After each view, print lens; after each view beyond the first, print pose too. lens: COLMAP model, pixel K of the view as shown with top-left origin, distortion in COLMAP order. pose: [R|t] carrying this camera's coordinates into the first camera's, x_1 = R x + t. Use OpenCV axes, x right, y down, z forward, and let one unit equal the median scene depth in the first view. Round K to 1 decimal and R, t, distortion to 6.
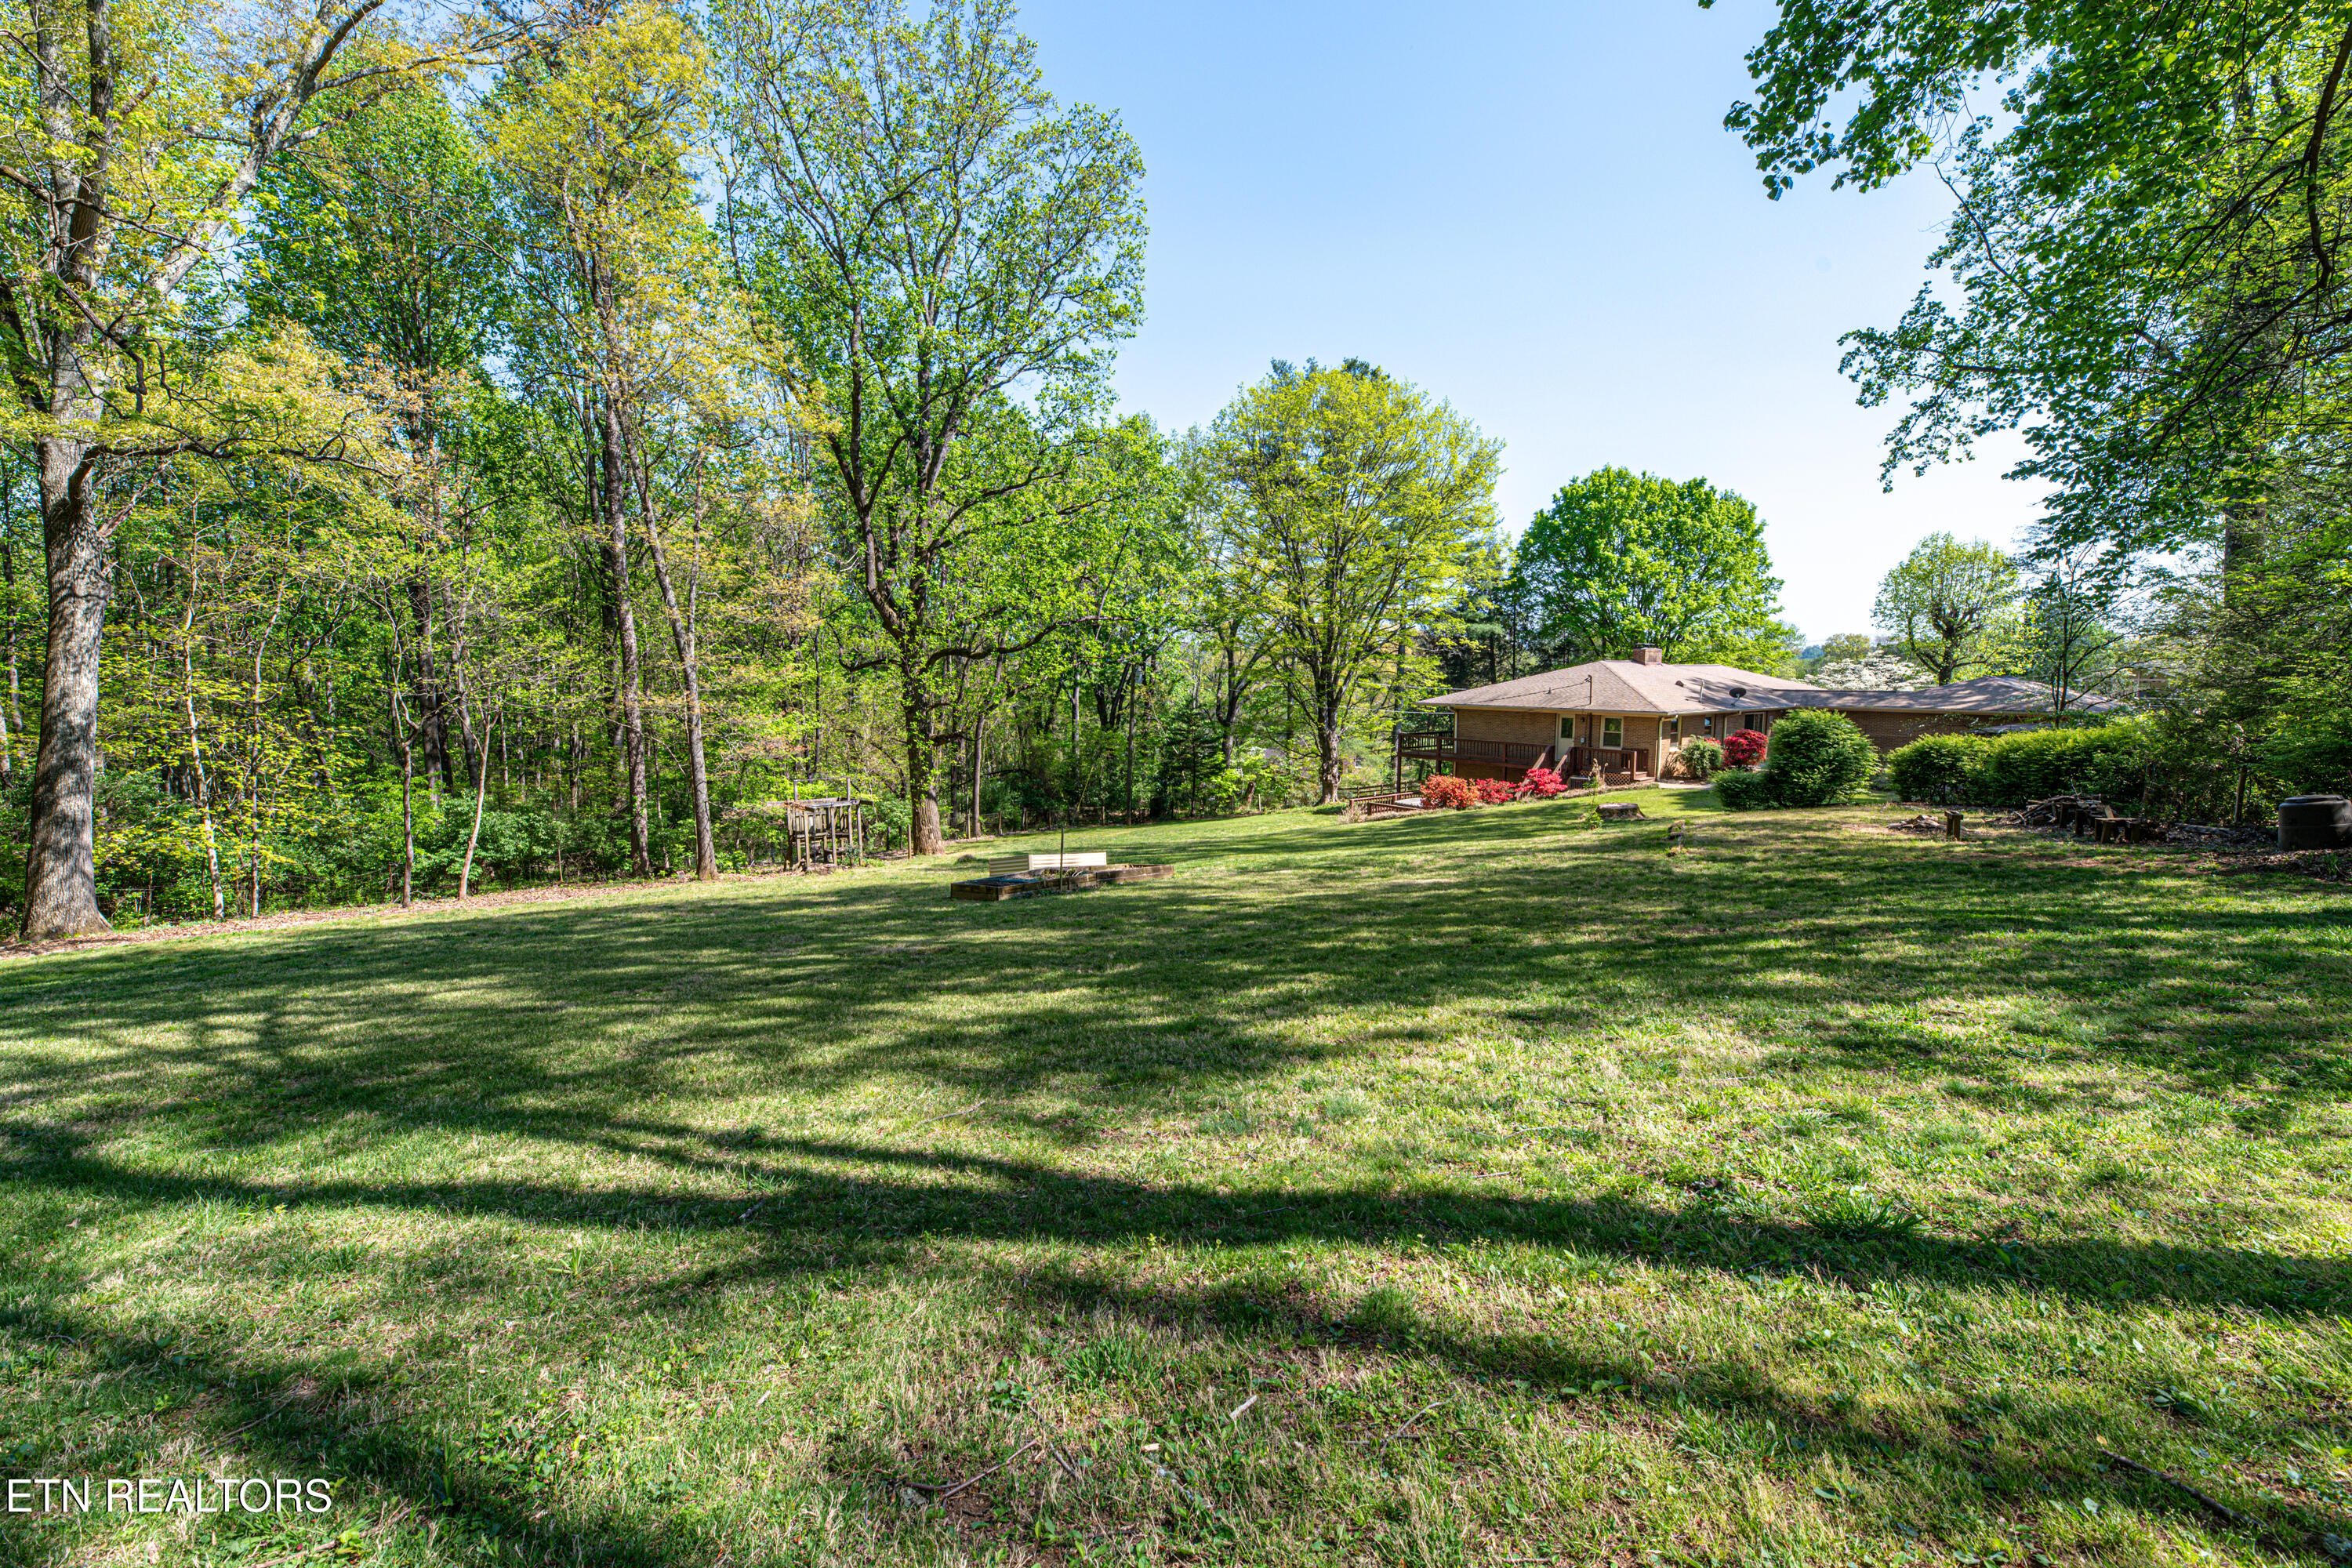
lens RADIAL K [[994.0, 0, 1174.2], [0, 994.0, 773.2], [0, 0, 1]] dist [0.001131, 0.000091]
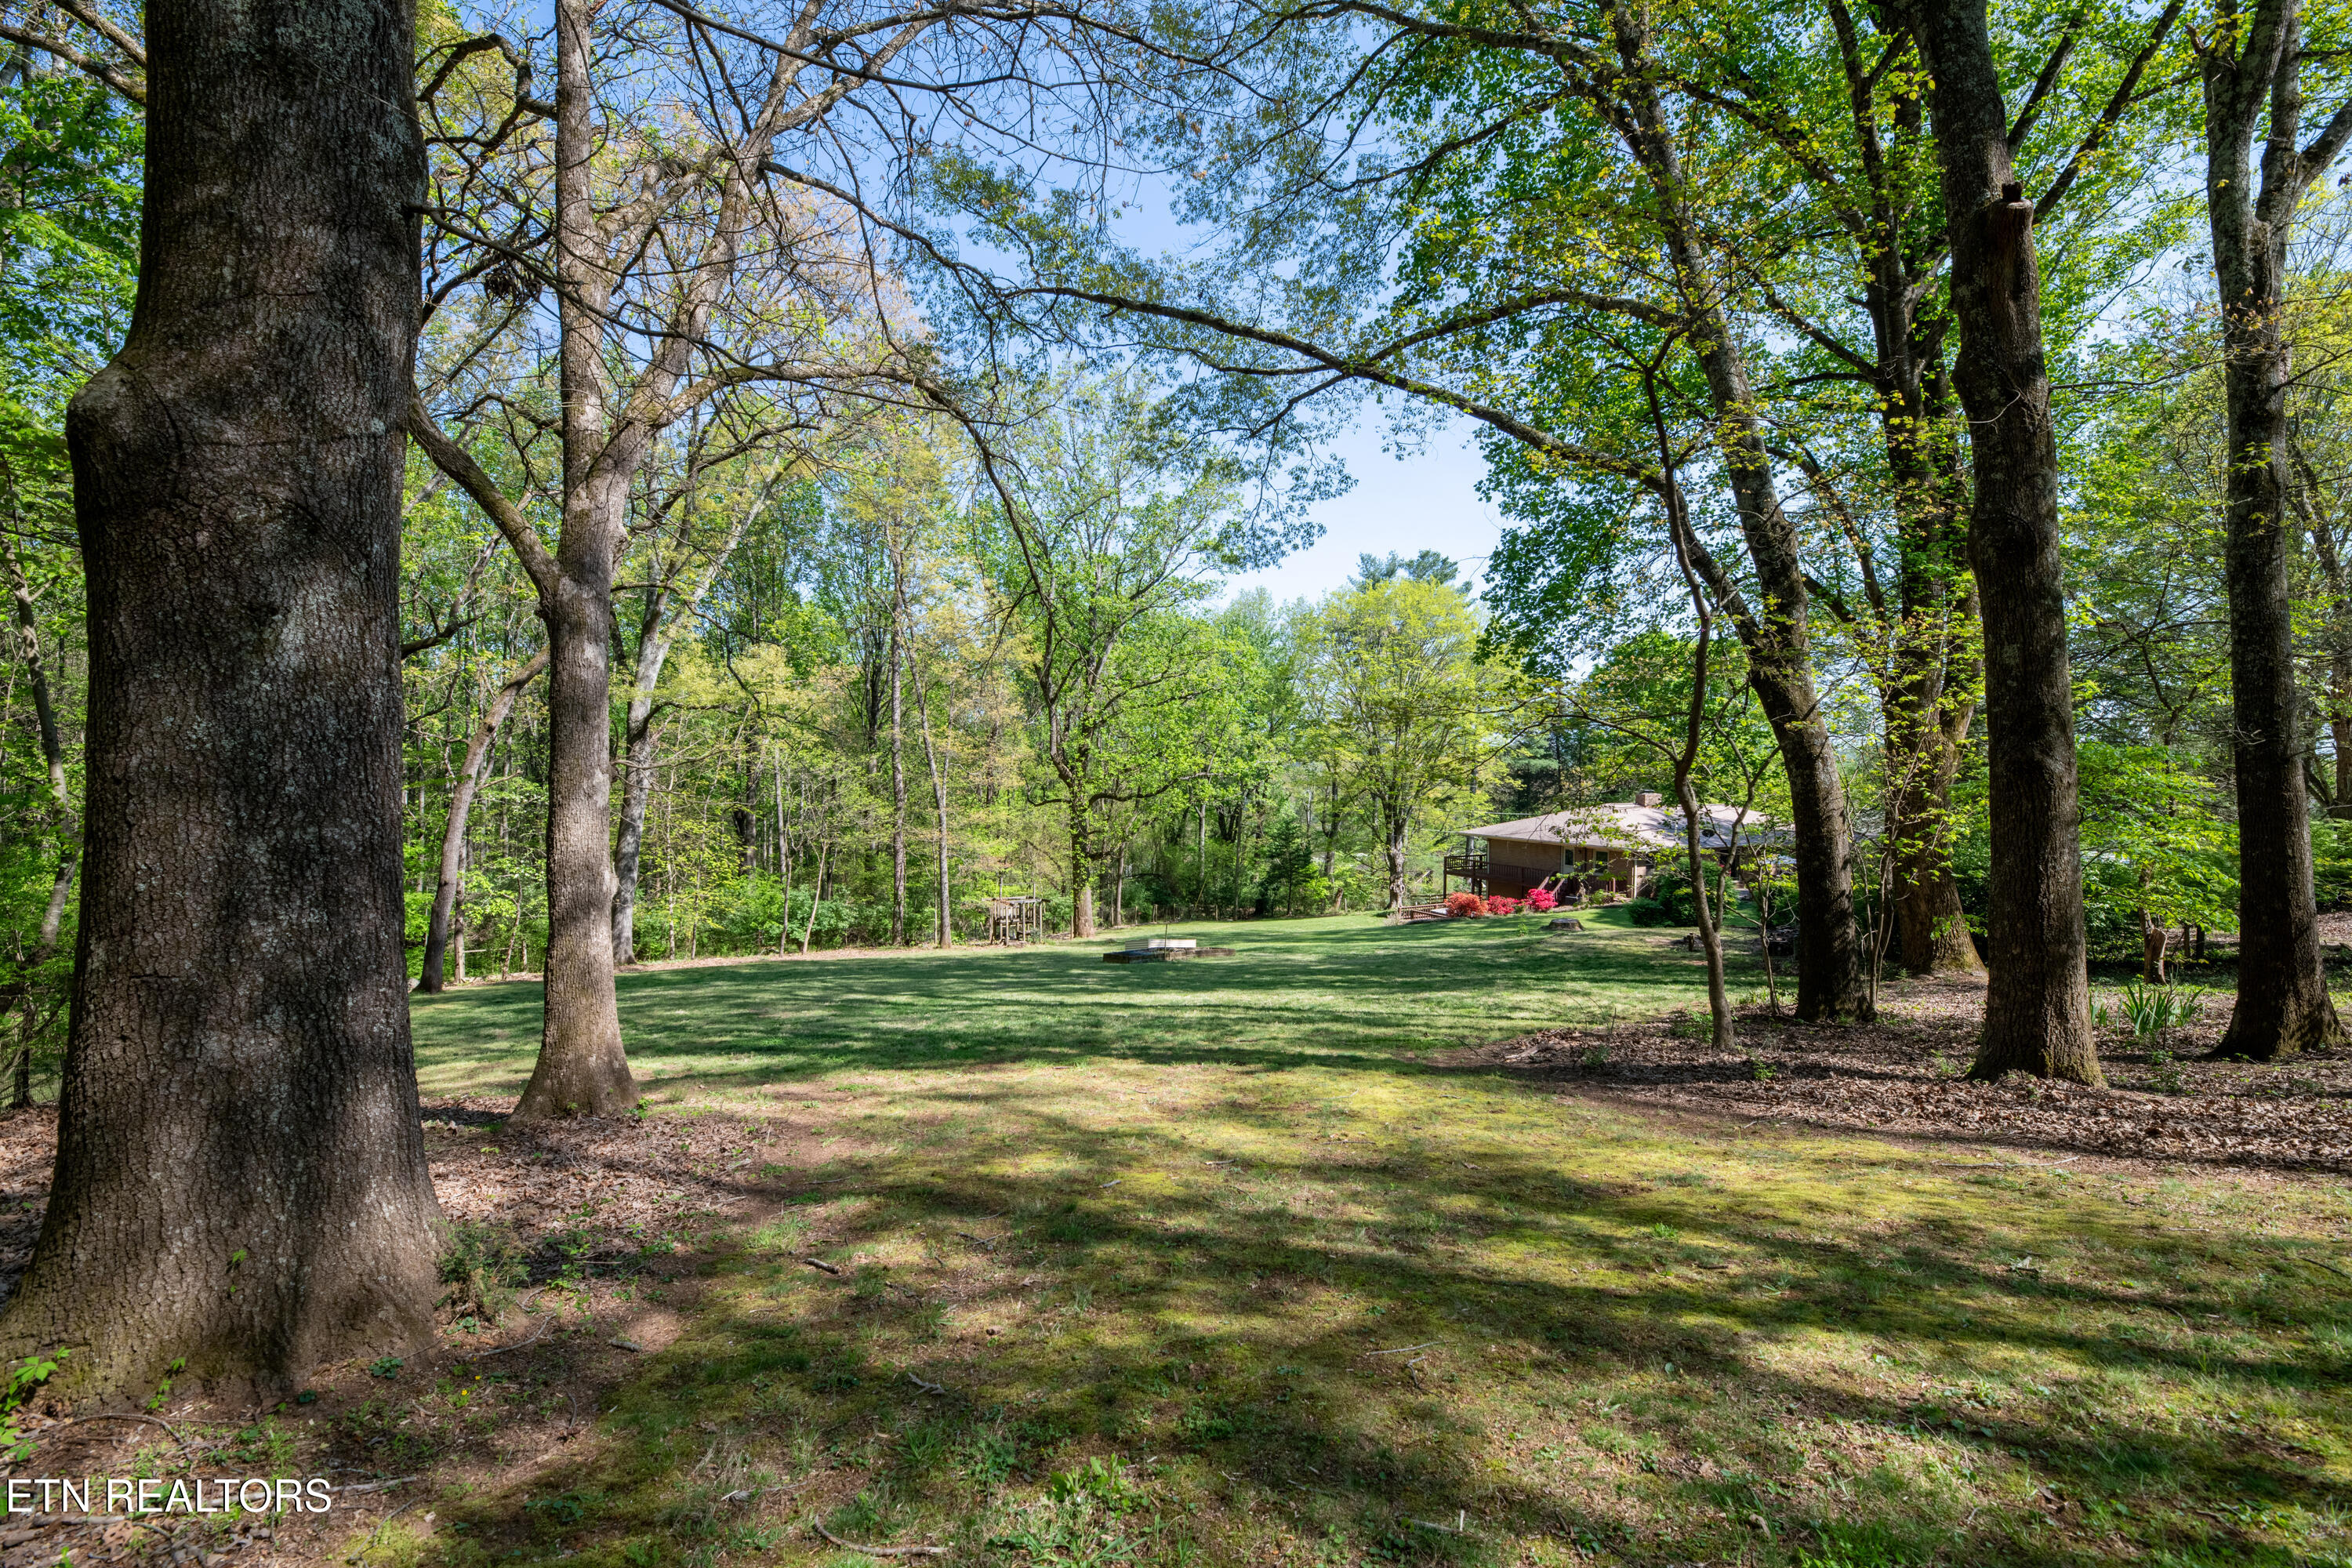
lens RADIAL K [[994.0, 0, 1174.2], [0, 994.0, 773.2], [0, 0, 1]] dist [0.001131, 0.000091]
pose [[0.988496, 0.015218, -0.150478, 0.079682], [-0.028590, 0.995789, -0.087100, -0.026559], [0.148519, 0.090400, 0.984769, -0.350977]]
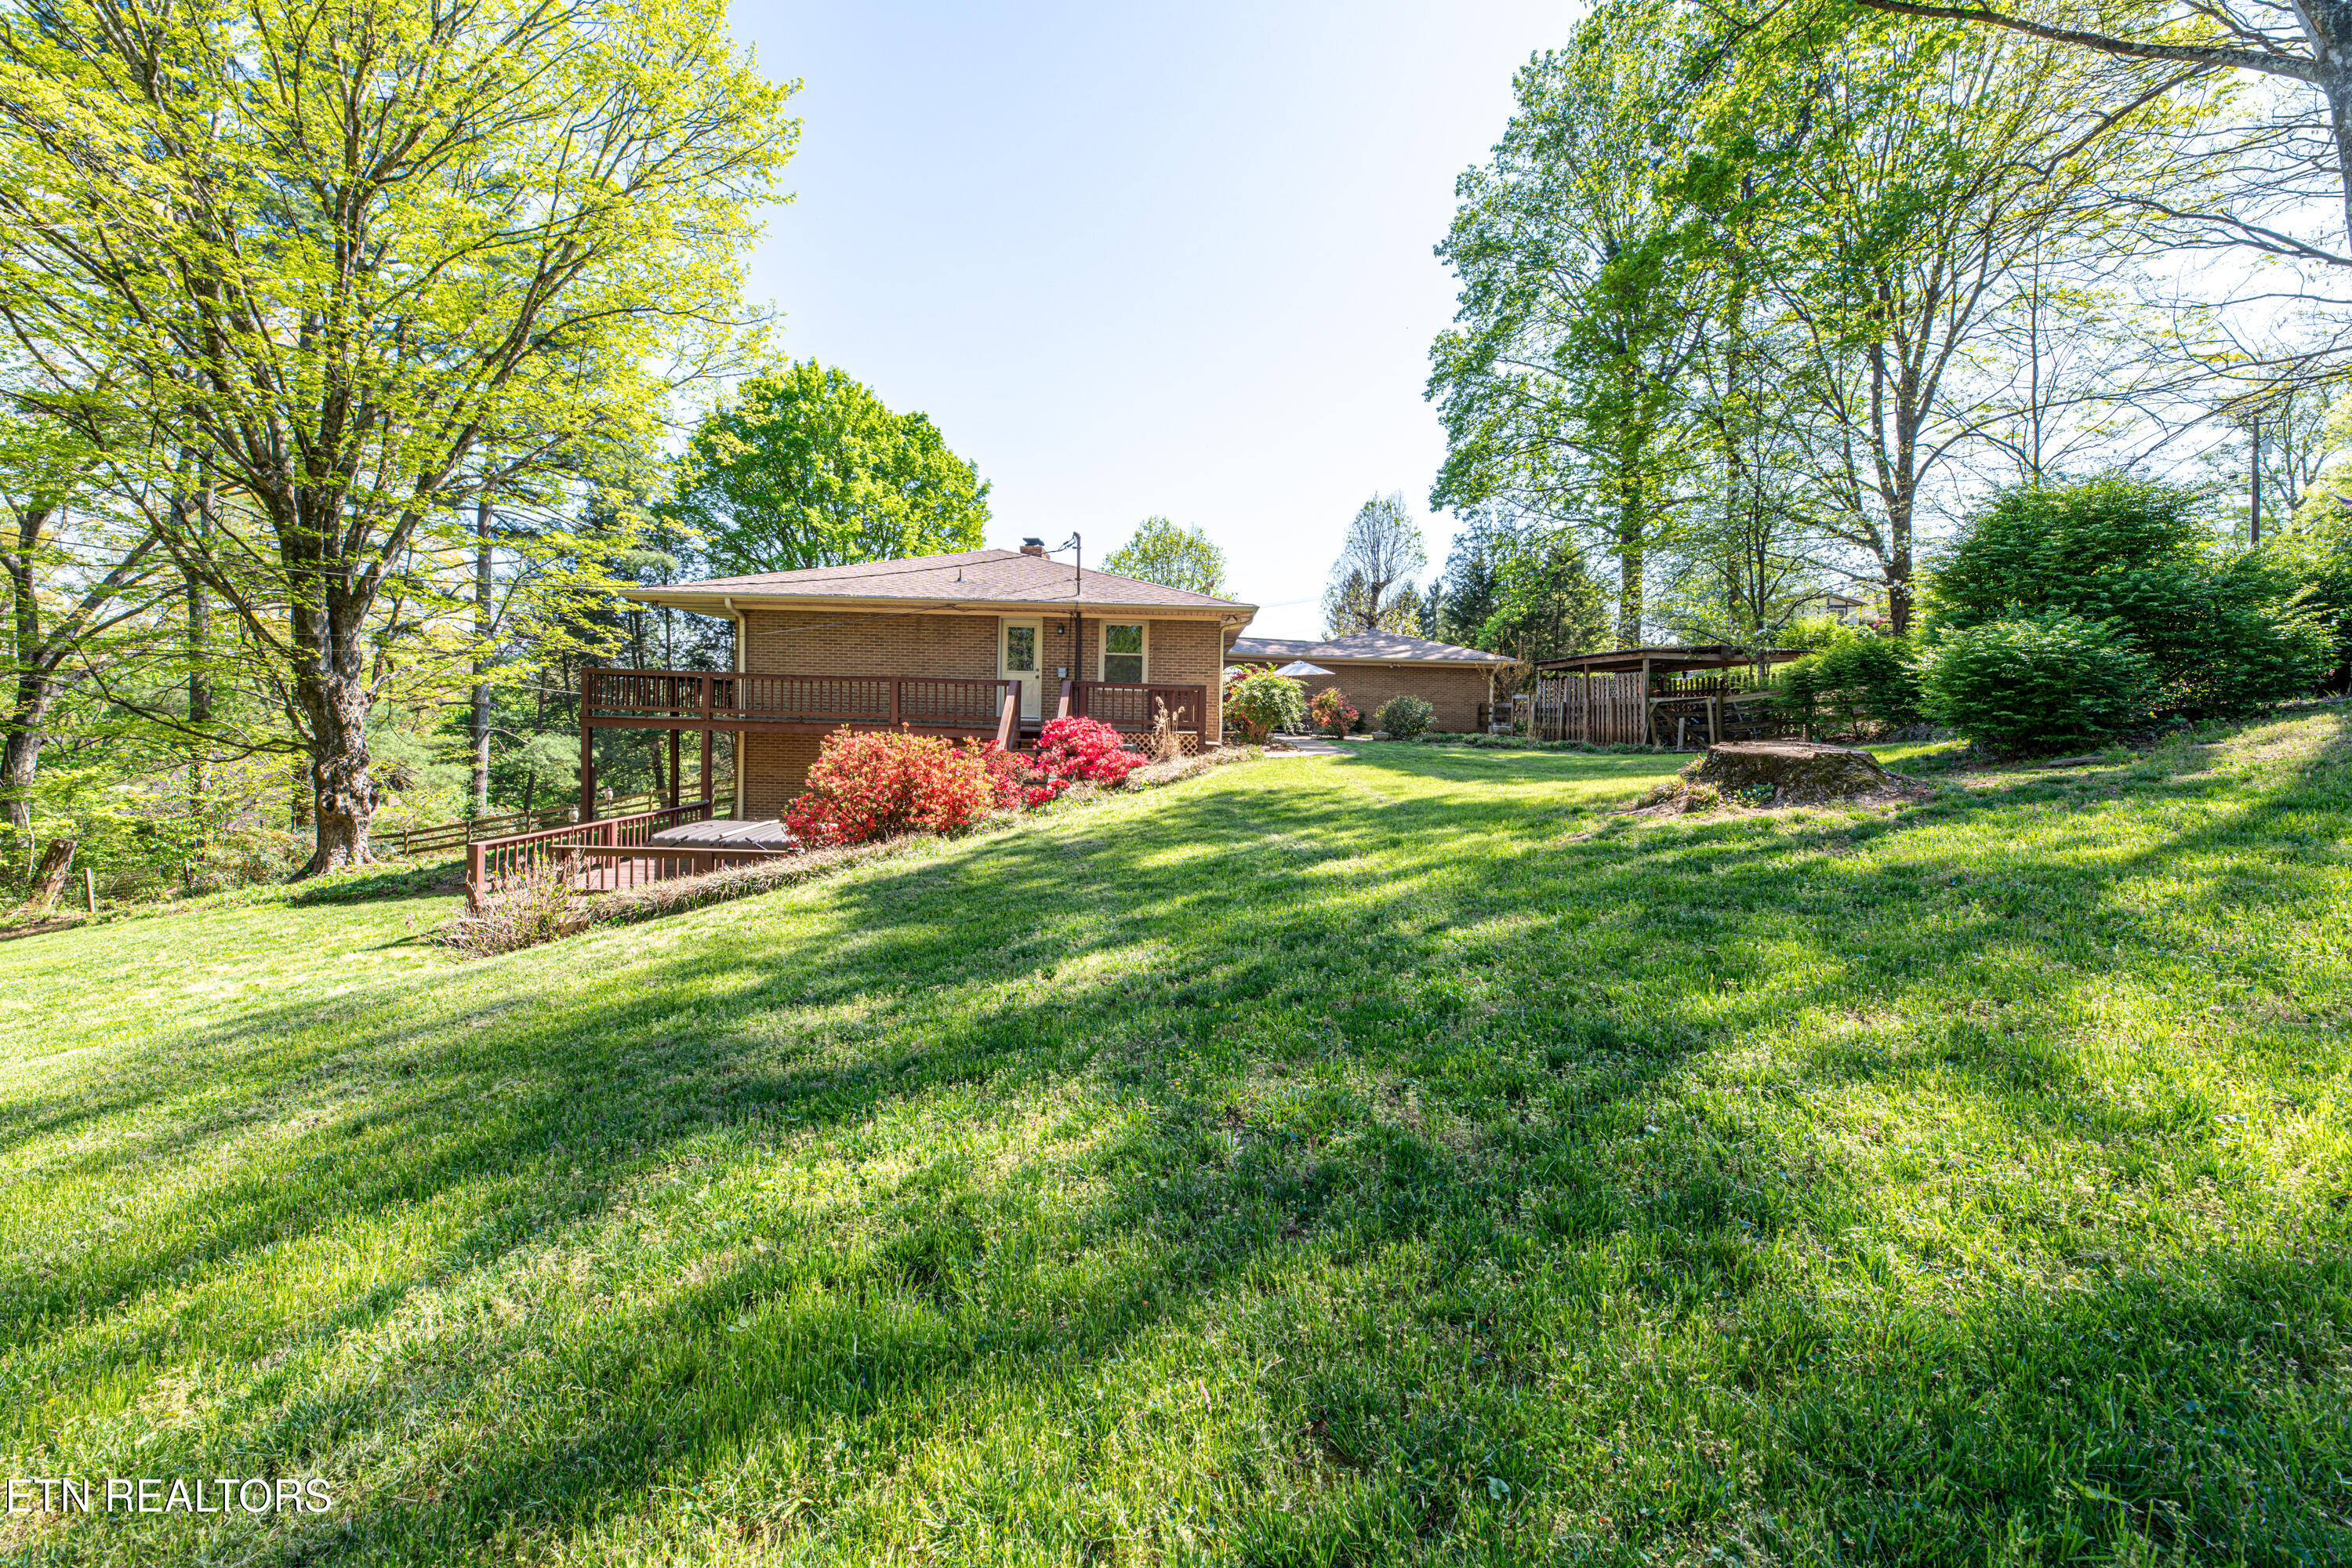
lens RADIAL K [[994.0, 0, 1174.2], [0, 994.0, 773.2], [0, 0, 1]] dist [0.001131, 0.000091]
pose [[0.634311, -0.021599, 0.772776, 0.080025], [0.058887, 0.998055, -0.020441, 0.023559], [-0.770832, 0.058473, 0.634350, 0.630902]]
